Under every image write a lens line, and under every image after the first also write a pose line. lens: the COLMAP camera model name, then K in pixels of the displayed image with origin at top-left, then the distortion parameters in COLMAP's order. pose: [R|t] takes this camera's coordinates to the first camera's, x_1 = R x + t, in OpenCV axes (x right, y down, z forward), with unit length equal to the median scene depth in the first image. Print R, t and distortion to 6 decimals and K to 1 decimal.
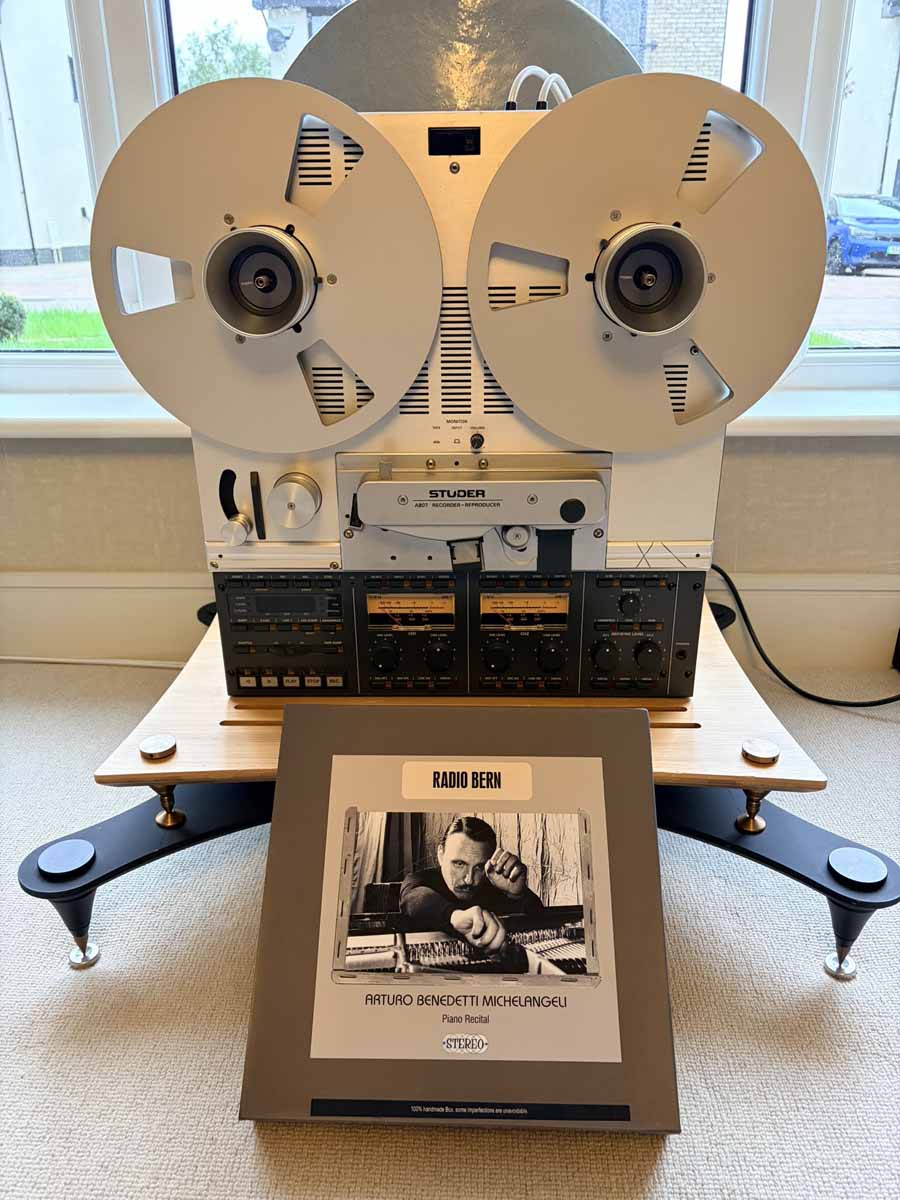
lens RADIAL K [[908.9, 0, 450.9], [0, 908.9, 606.4], [0, 0, 1]] dist [0.053290, -0.082778]
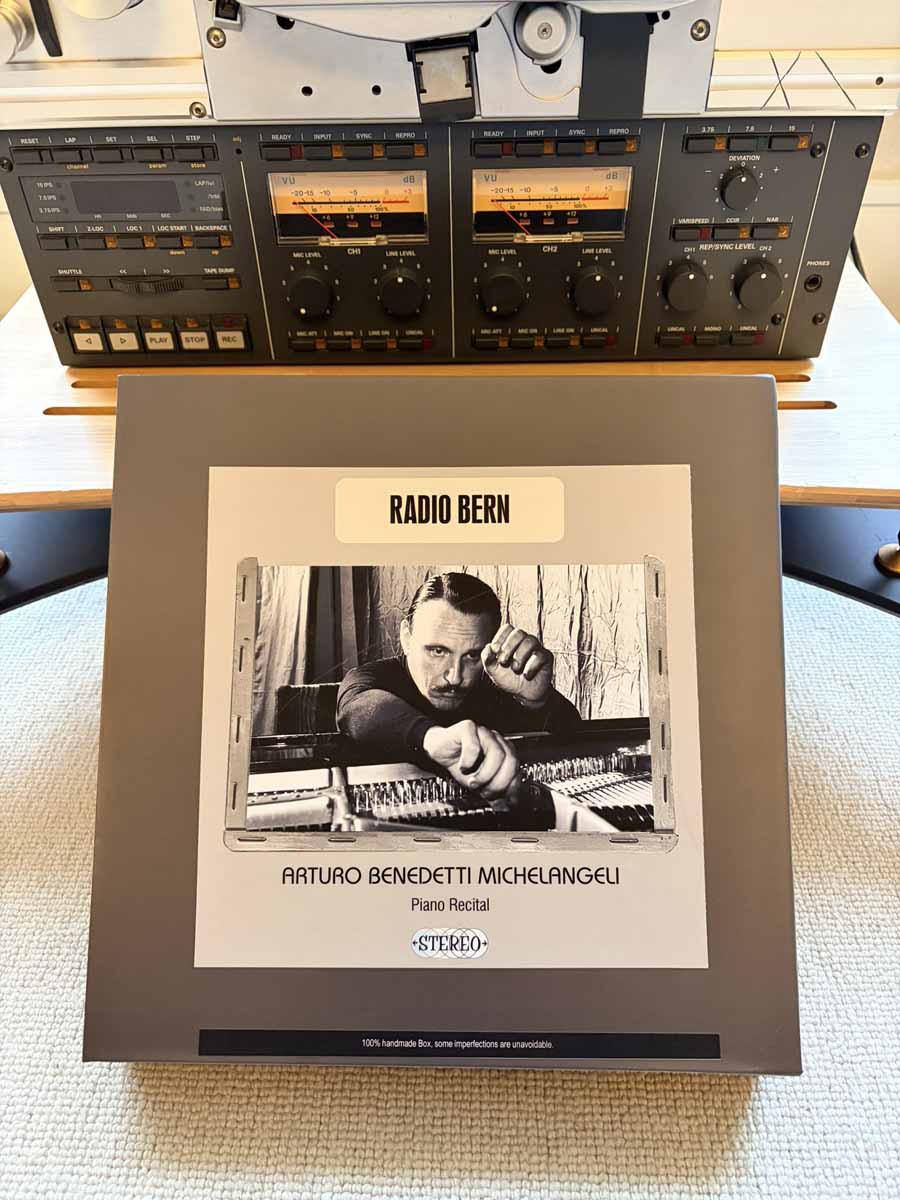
lens RADIAL K [[908.9, 0, 450.9], [0, 908.9, 606.4], [0, 0, 1]] dist [0.053290, -0.082778]
pose [[0.999880, -0.014373, 0.005695, 0.014585], [0.011702, 0.944348, 0.328740, 0.063636], [-0.010103, -0.328634, 0.944403, 0.454477]]
